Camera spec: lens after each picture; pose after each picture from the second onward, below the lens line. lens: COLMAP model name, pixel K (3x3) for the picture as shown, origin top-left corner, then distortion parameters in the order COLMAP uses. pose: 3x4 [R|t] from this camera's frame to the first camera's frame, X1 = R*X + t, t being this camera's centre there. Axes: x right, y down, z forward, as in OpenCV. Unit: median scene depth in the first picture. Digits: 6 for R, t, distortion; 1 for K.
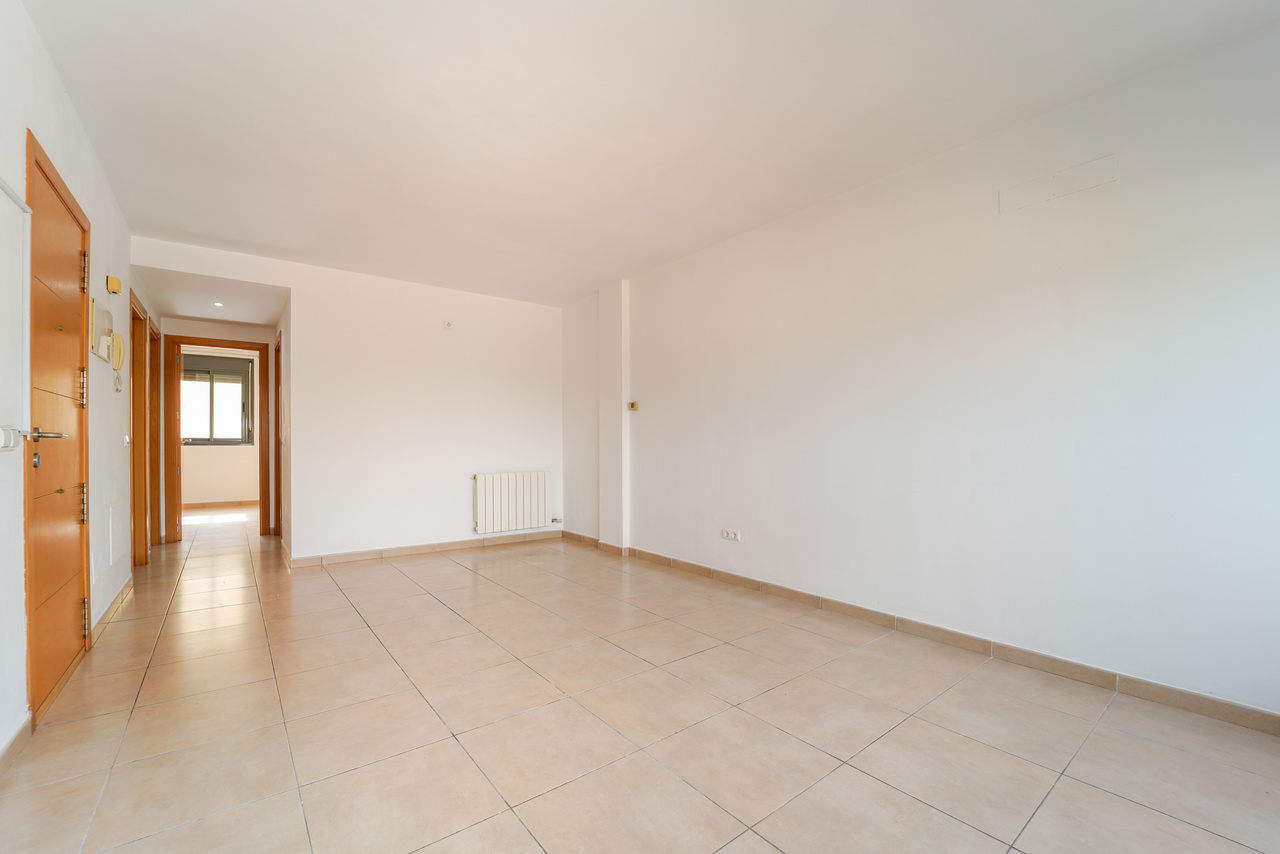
lens RADIAL K [[525.4, 0, 627.0], [0, 525.4, 439.6], [0, 0, 1]] dist [-0.018540, 0.000143]
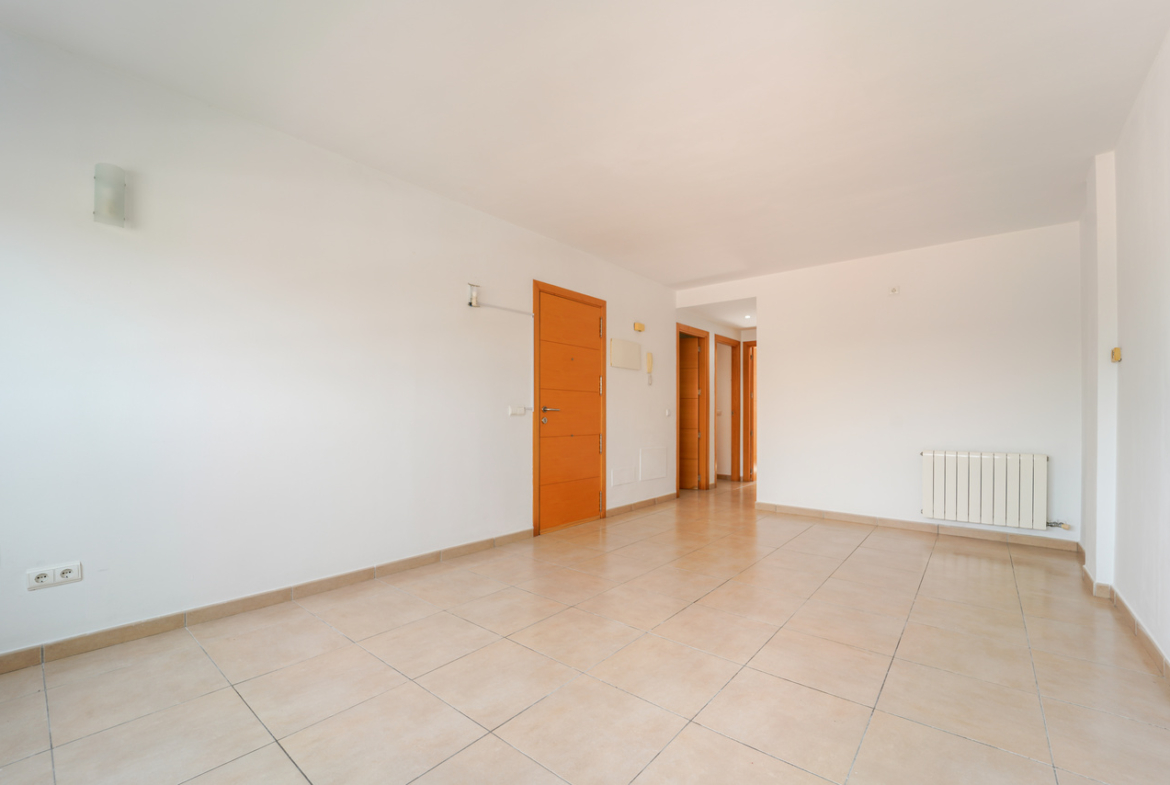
lens RADIAL K [[479.9, 0, 589.4], [0, 479.9, 409.2], [0, 0, 1]] dist [-0.022105, -0.000052]
pose [[0.231148, -0.006856, -0.972894, 0.378224], [0.000198, 0.999975, -0.007000, 0.001987], [0.972919, 0.001425, 0.231144, 0.267881]]
